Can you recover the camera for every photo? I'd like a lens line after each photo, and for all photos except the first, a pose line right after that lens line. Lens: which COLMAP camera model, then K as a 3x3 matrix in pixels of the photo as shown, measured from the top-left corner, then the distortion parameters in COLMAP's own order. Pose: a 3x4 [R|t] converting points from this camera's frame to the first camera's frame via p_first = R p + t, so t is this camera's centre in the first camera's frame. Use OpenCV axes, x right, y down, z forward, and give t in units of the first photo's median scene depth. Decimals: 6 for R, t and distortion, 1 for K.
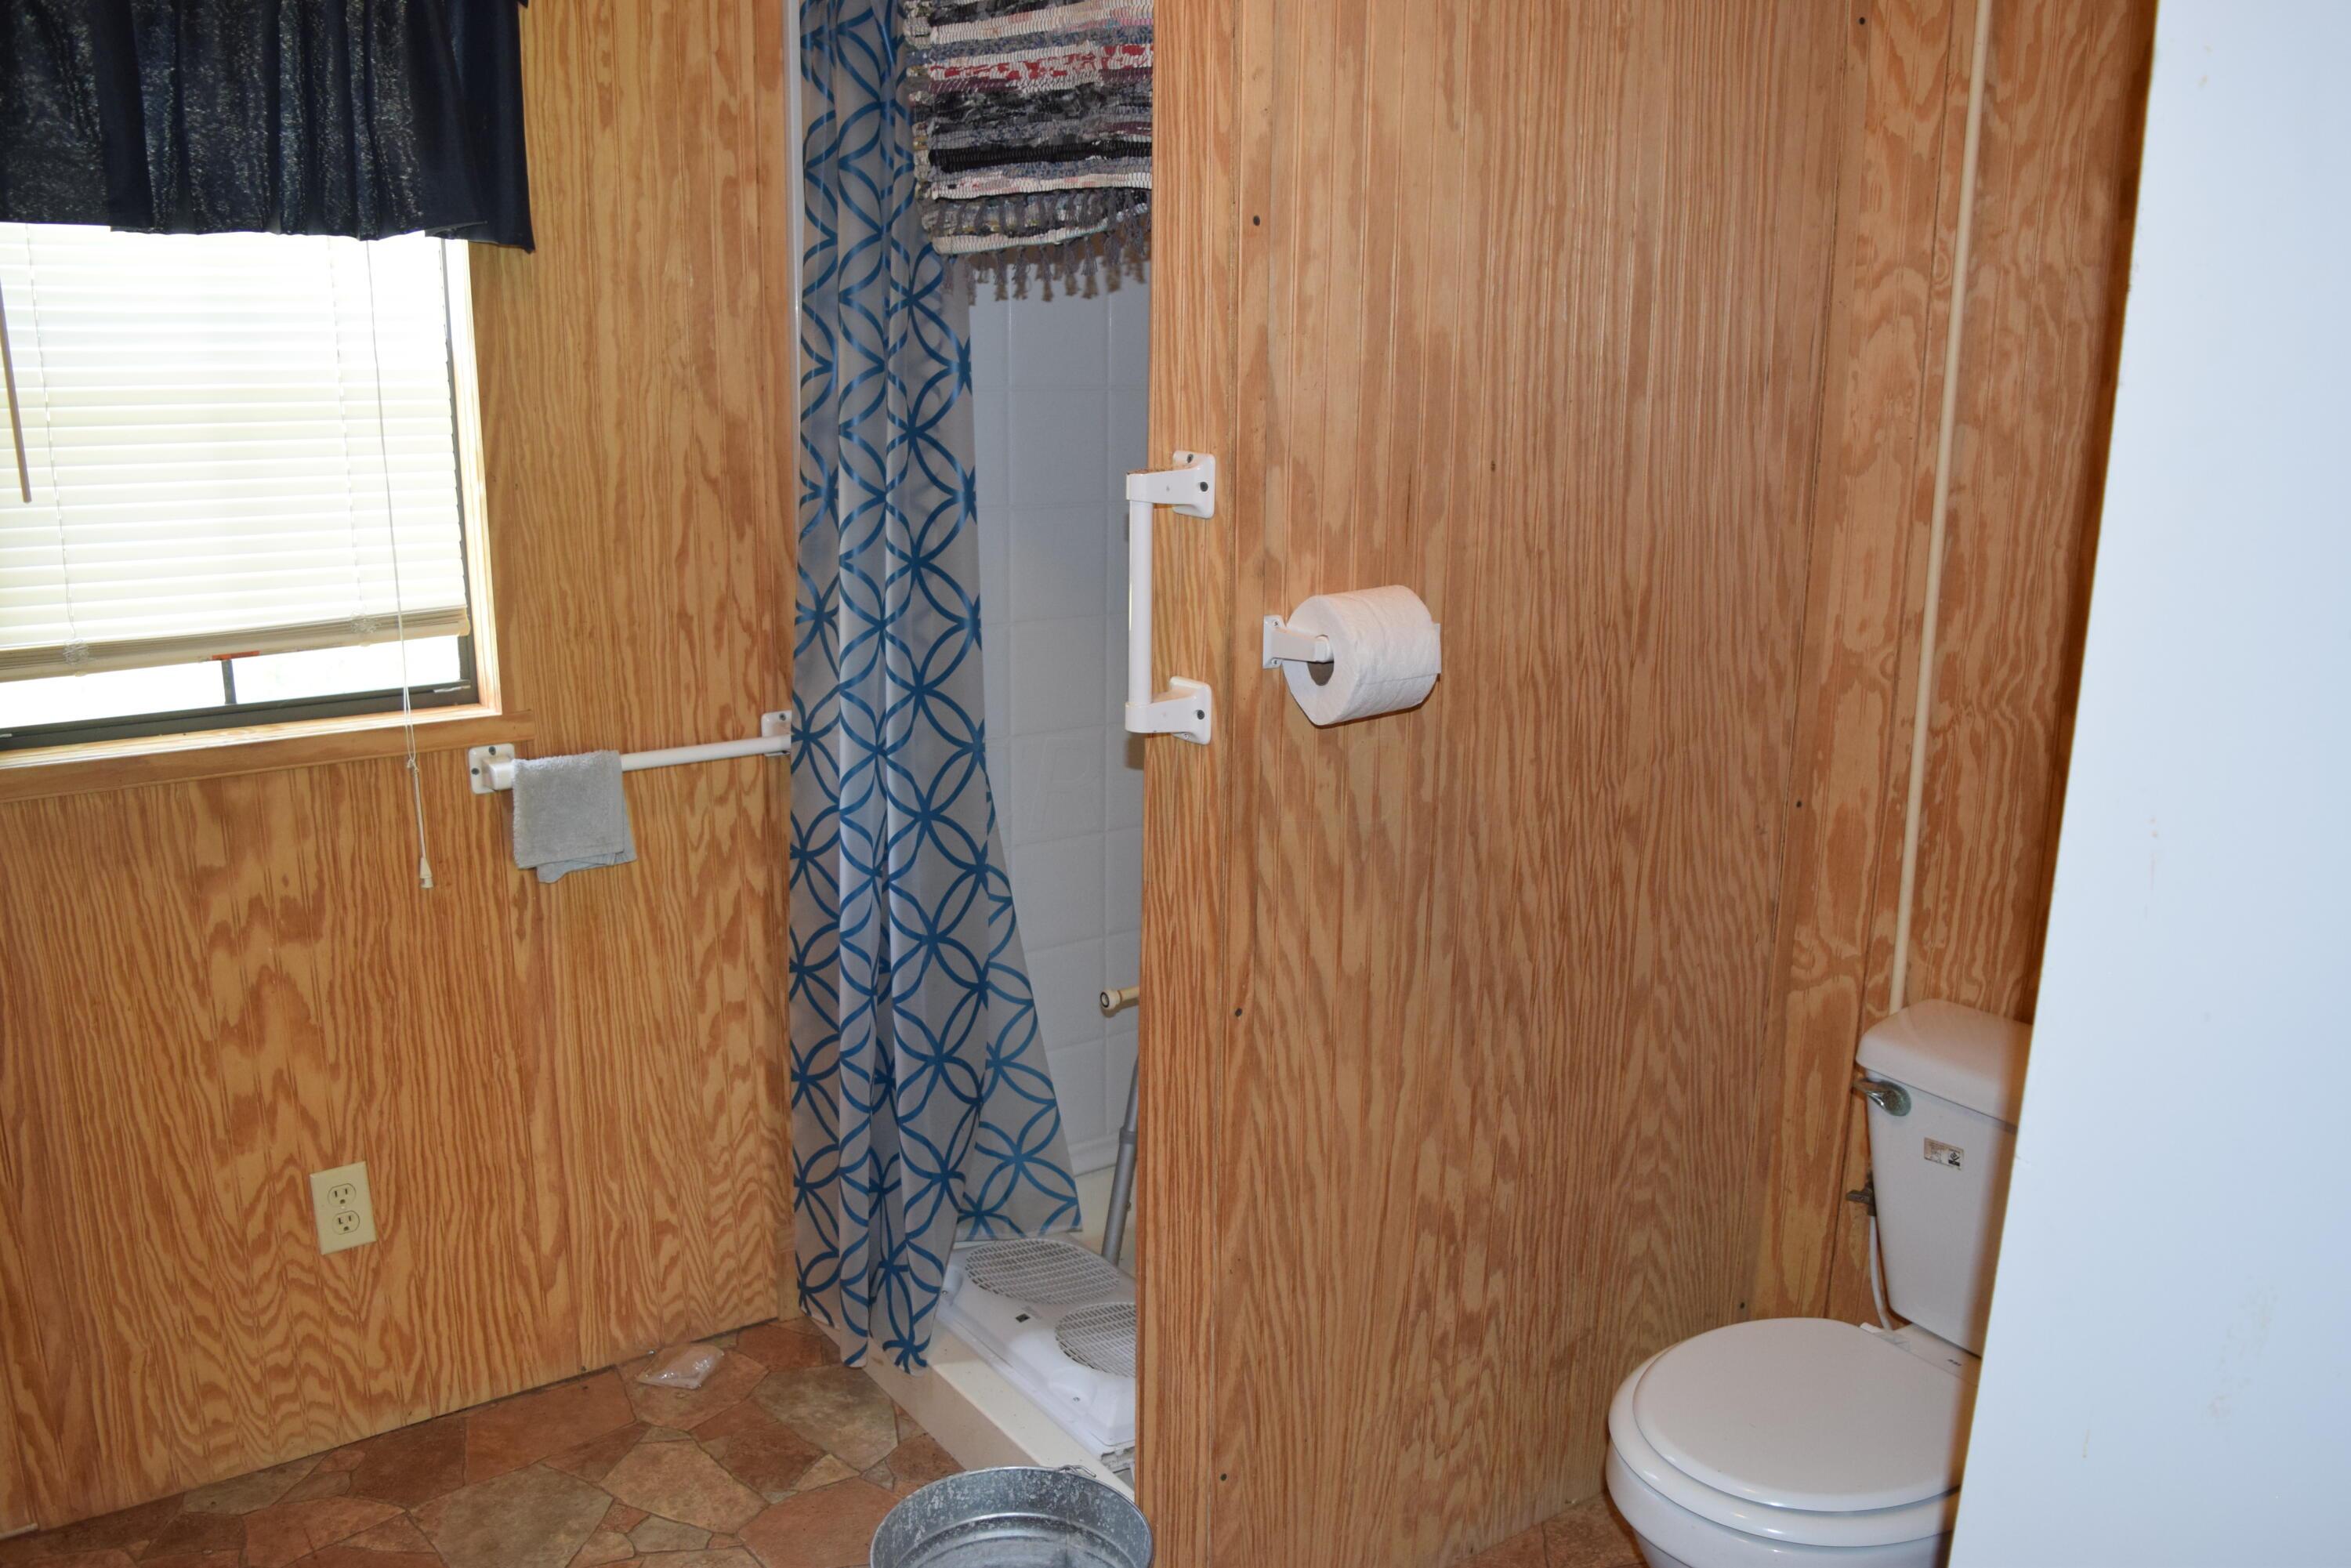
lens RADIAL K [[1867.2, 0, 1175.7], [0, 1867.2, 788.9], [0, 0, 1]] dist [-0.081582, 0.010000]
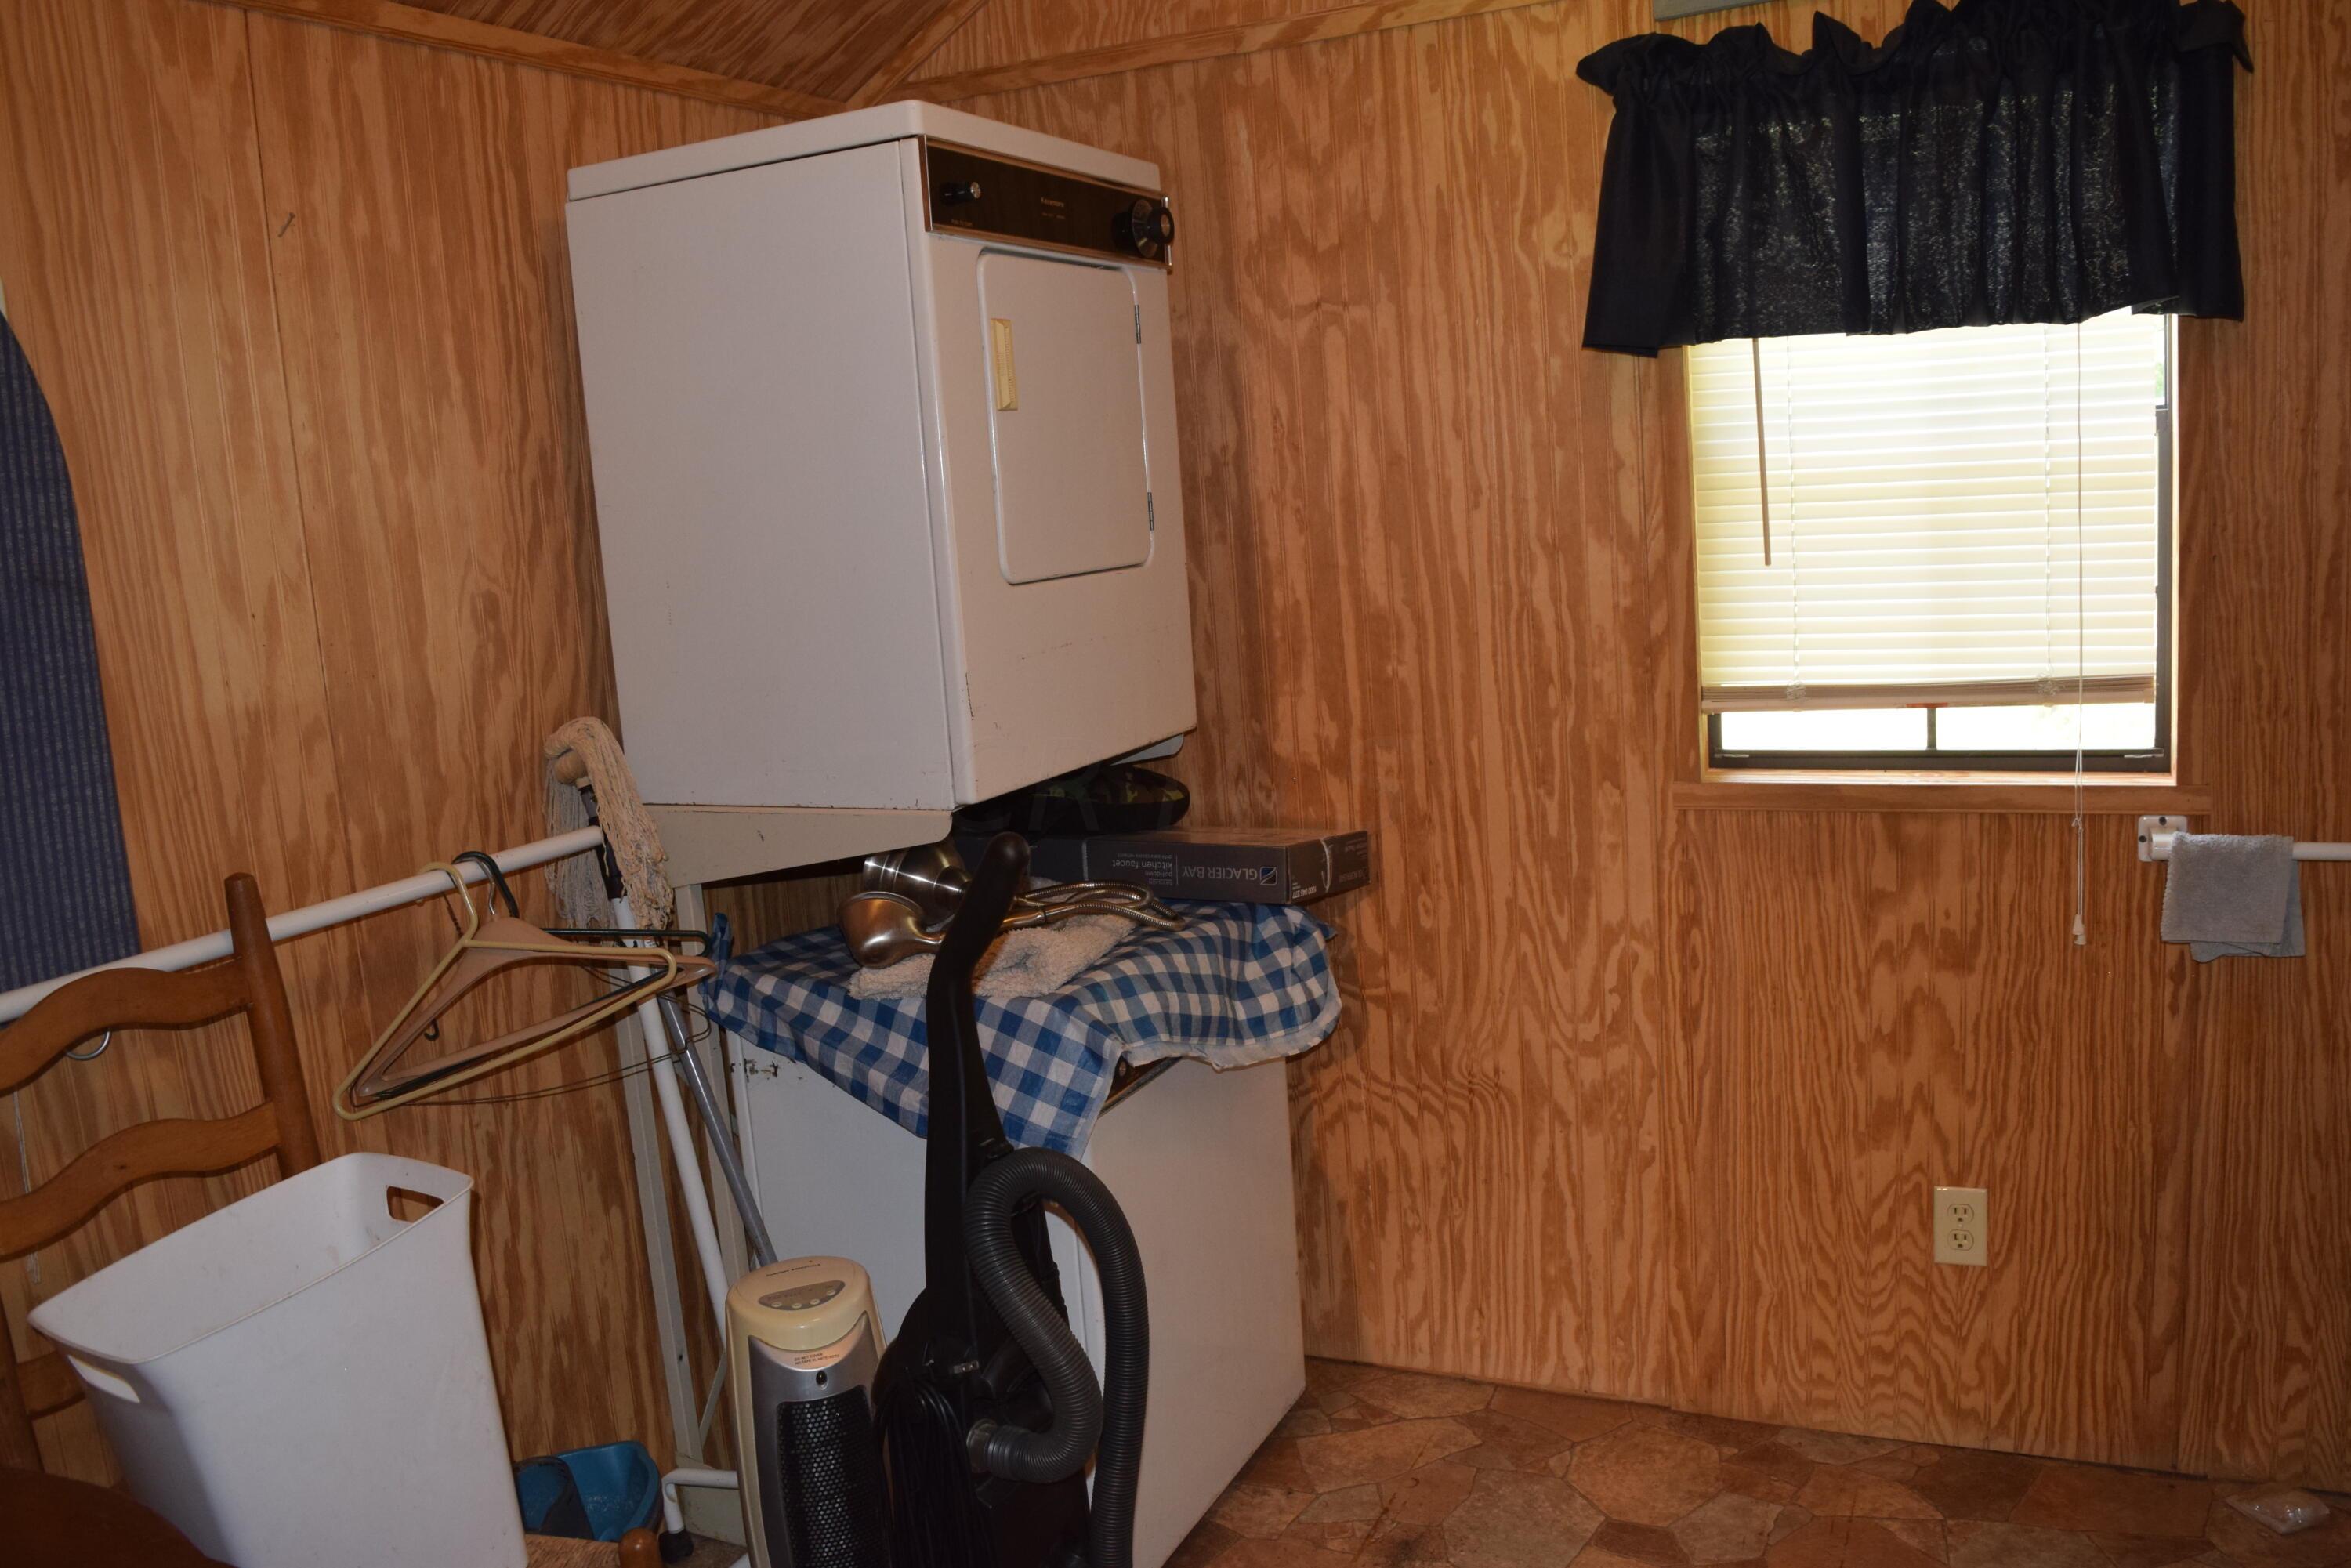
lens RADIAL K [[1867.2, 0, 1176.6], [0, 1867.2, 780.8], [0, 0, 1]] dist [-0.081582, 0.010000]
pose [[0.493540, 0.103507, -0.863542, 0.219975], [-0.128170, 0.990708, 0.045496, -0.018981], [0.860227, 0.088226, 0.502221, 0.046103]]
